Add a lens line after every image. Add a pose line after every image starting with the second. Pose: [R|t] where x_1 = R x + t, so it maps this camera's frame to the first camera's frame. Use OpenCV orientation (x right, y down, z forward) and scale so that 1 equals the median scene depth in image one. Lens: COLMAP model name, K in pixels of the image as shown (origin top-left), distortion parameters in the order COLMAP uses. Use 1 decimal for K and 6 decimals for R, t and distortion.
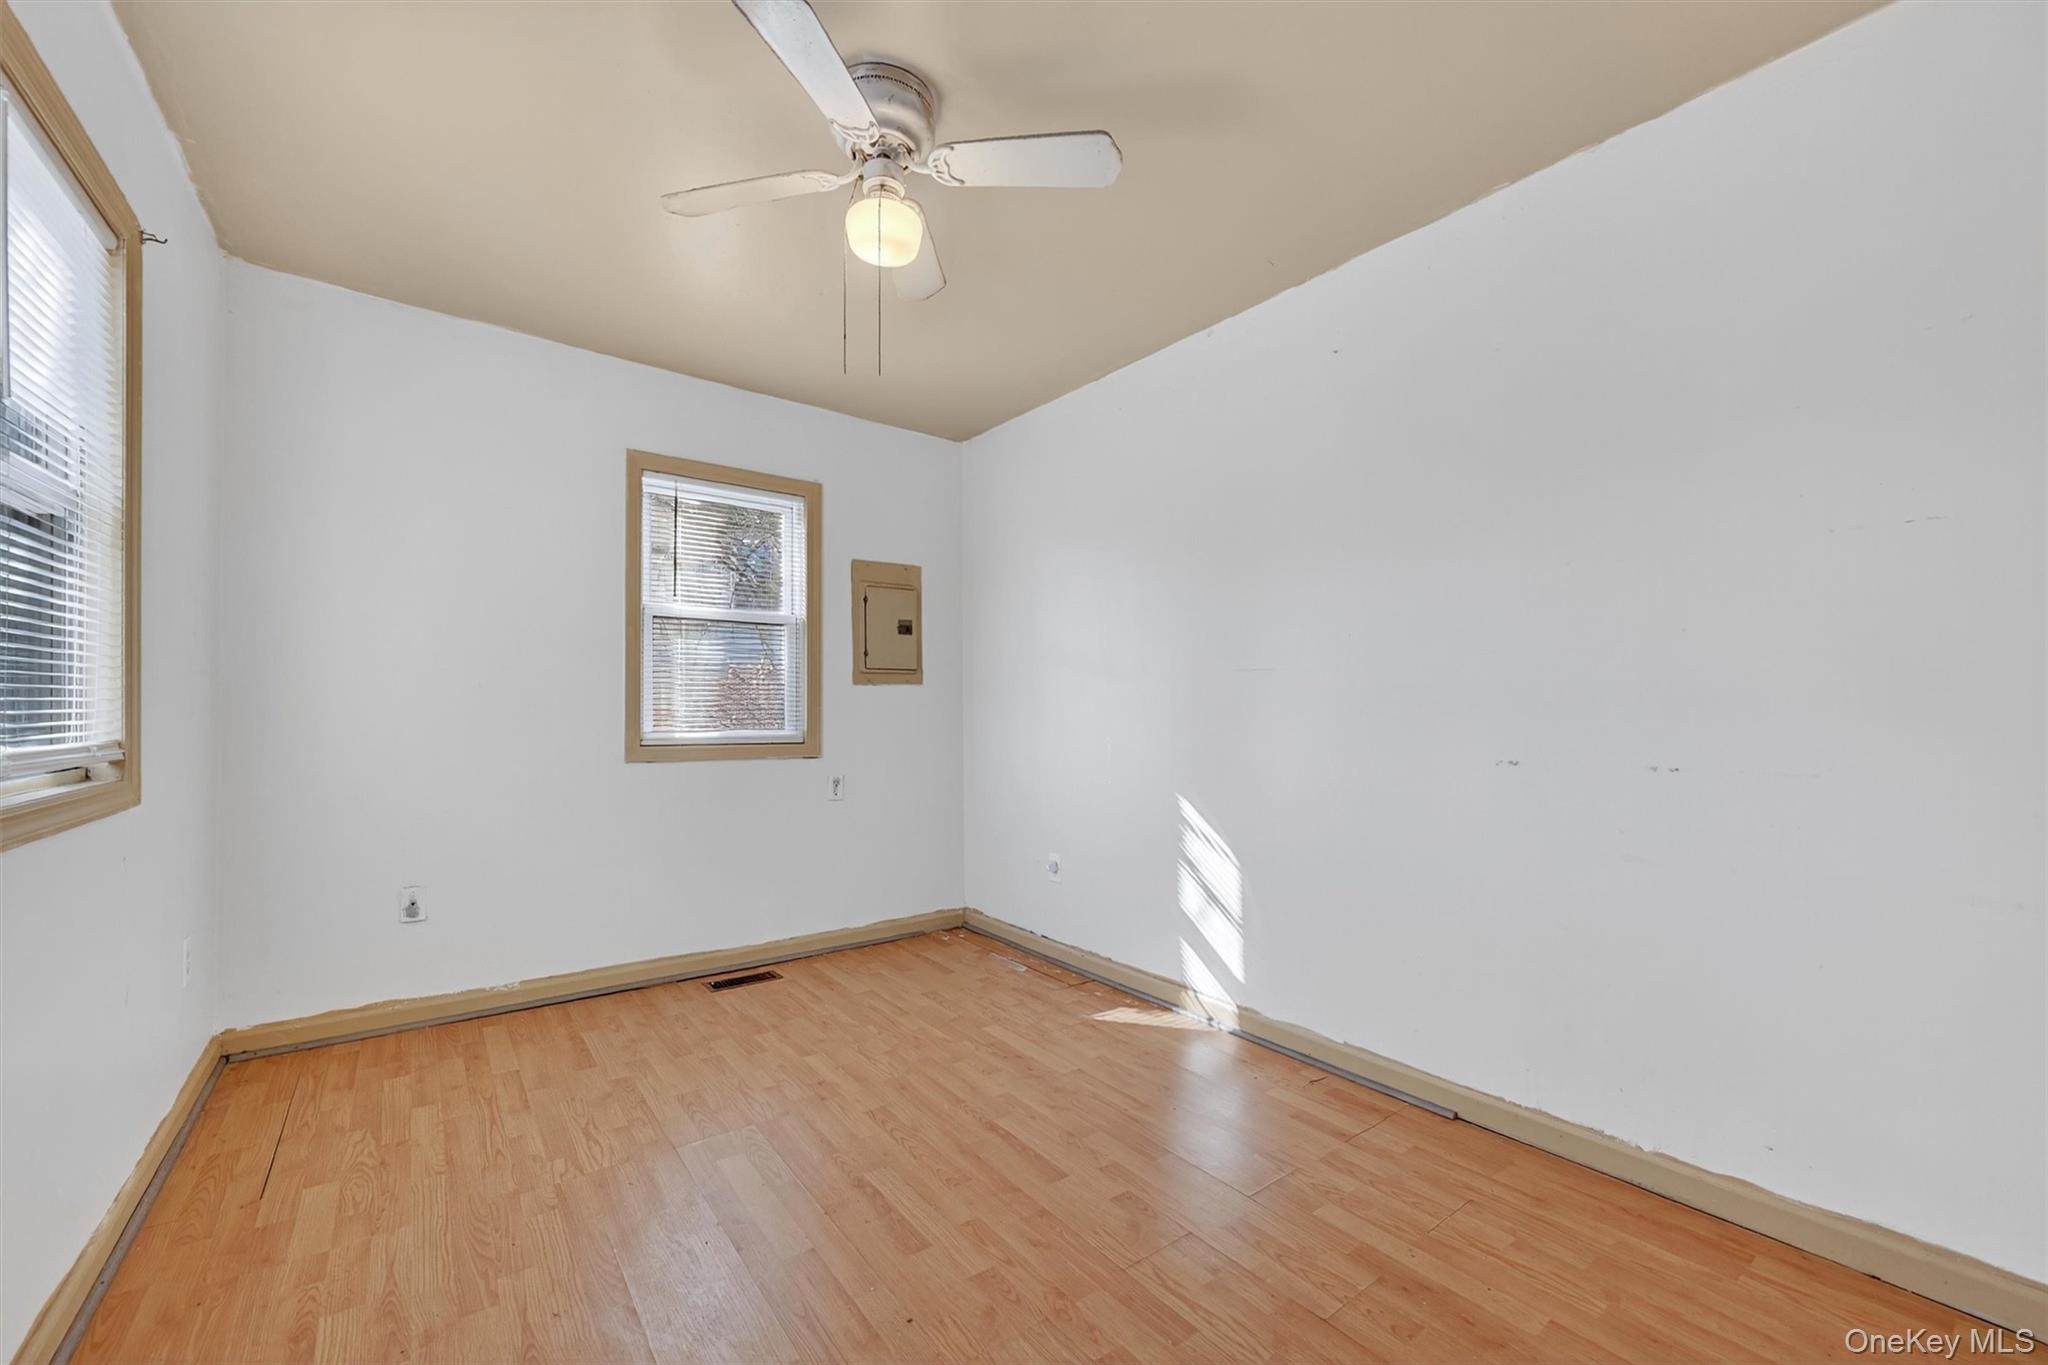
lens RADIAL K [[818.0, 0, 1021.2], [0, 818.0, 707.7], [0, 0, 1]] dist [0.001956, 0.000100]
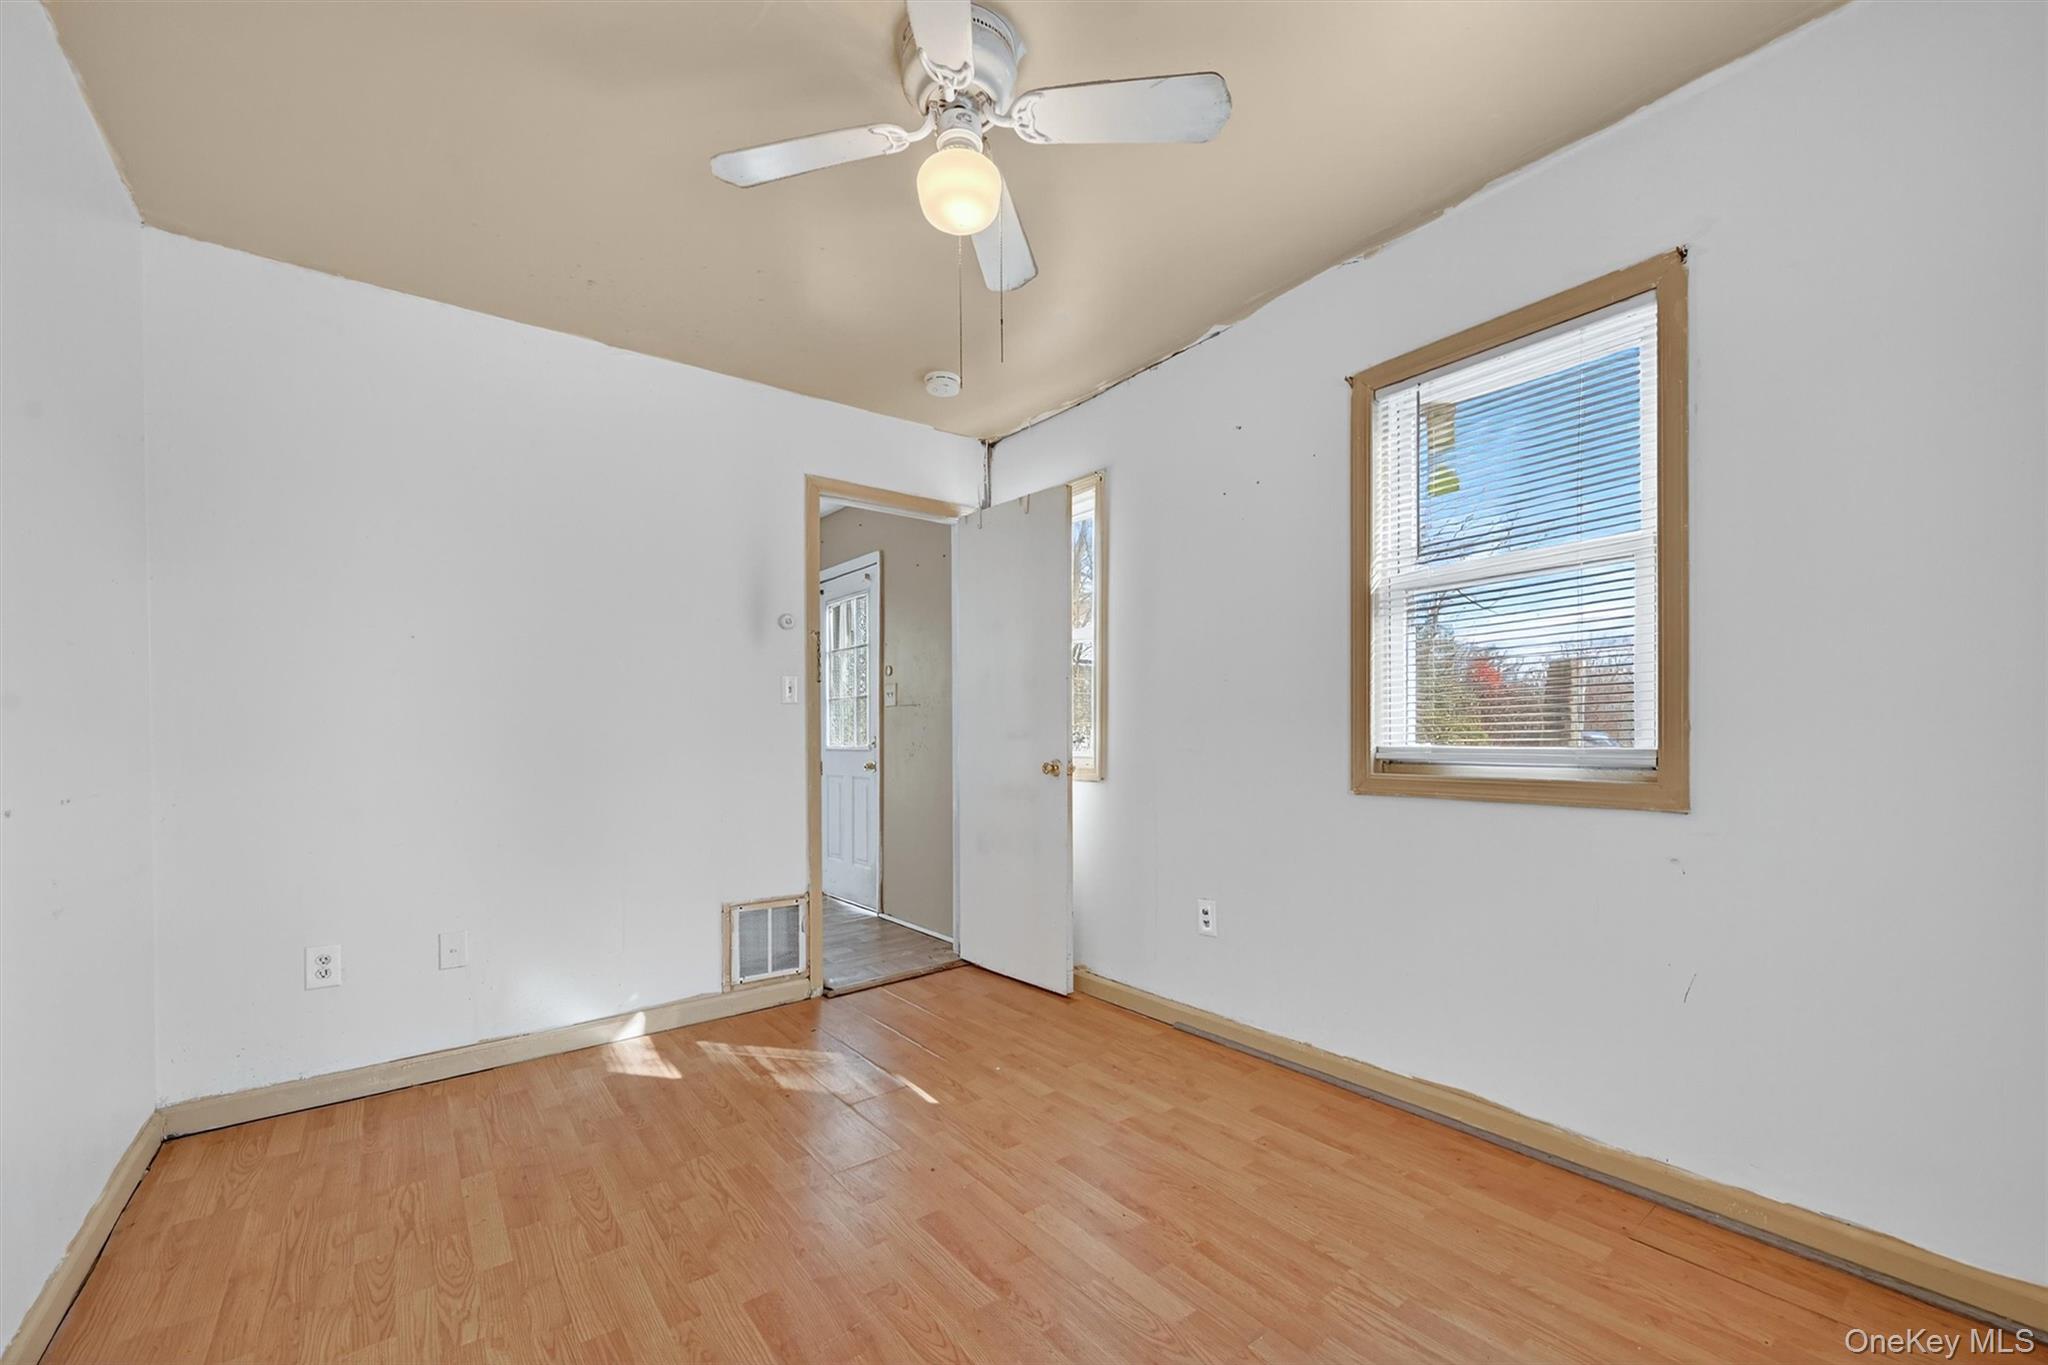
lens RADIAL K [[826.6, 0, 1045.9], [0, 826.6, 741.1], [0, 0, 1]] dist [-0.000274, 0.000060]
pose [[-0.999183, 0.010186, -0.039108, -0.138177], [0.009891, 0.999921, 0.007736, 0.008135], [0.039184, 0.007343, -0.999205, 1.182713]]
